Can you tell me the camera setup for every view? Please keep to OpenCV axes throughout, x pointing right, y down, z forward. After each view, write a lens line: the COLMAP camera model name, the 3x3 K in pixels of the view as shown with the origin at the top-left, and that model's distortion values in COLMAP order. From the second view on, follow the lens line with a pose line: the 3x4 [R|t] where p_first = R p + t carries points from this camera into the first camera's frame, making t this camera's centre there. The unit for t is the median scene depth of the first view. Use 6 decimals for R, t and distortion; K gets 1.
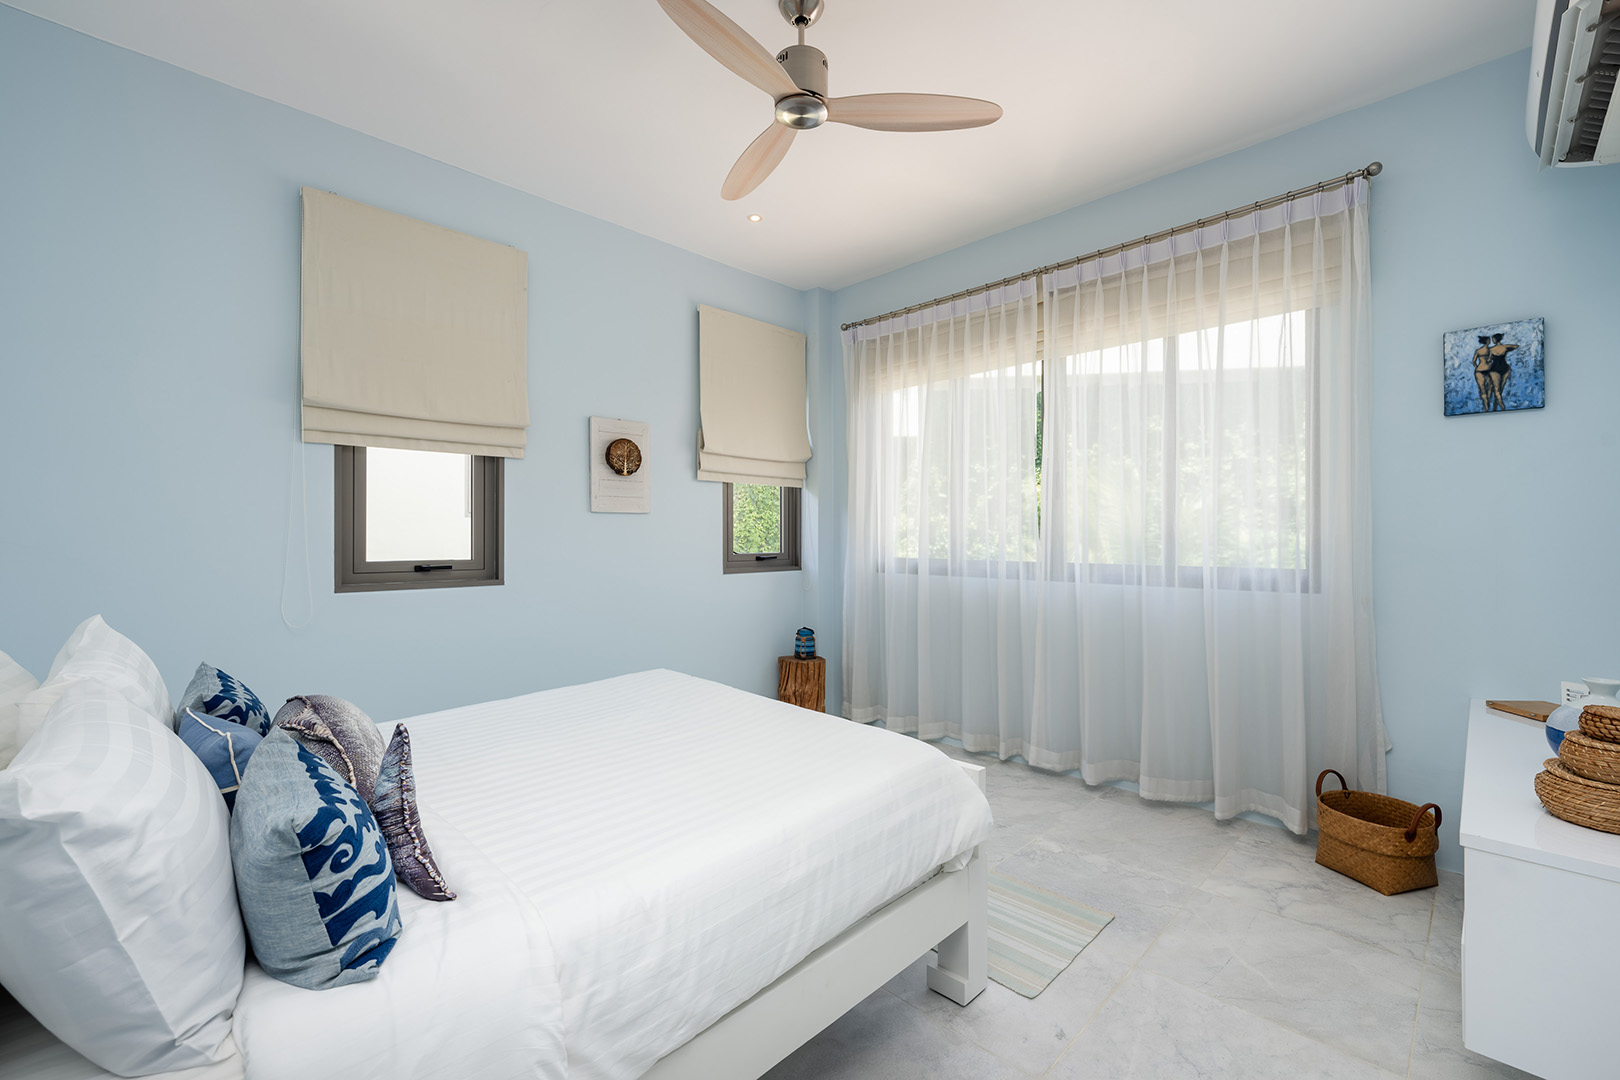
lens RADIAL K [[656.6, 0, 809.5], [0, 656.6, 537.1], [0, 0, 1]] dist [0.000157, 0.000010]
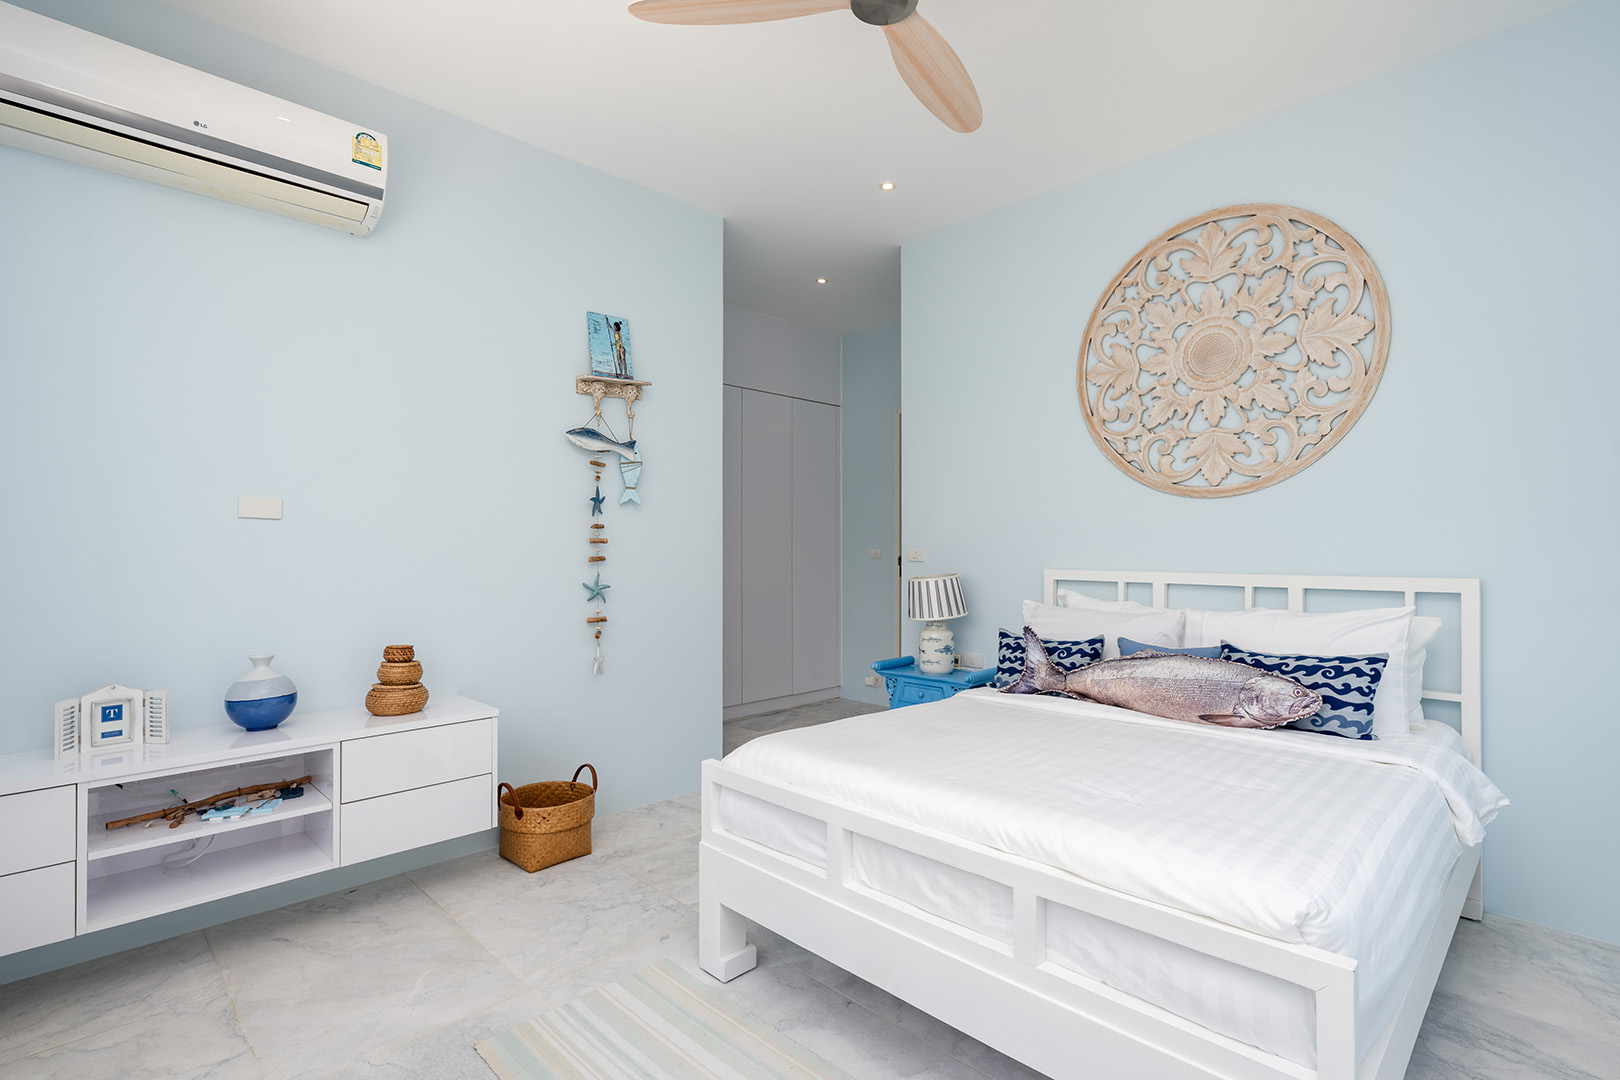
lens RADIAL K [[777.8, 0, 810.9], [0, 777.8, 542.8], [0, 0, 1]] dist [0.003345, 0.000158]
pose [[-0.999988, 0.002296, 0.004356, 0.079312], [0.002255, 0.999954, -0.009356, 0.006112], [-0.004377, -0.009347, -0.999947, 2.173490]]
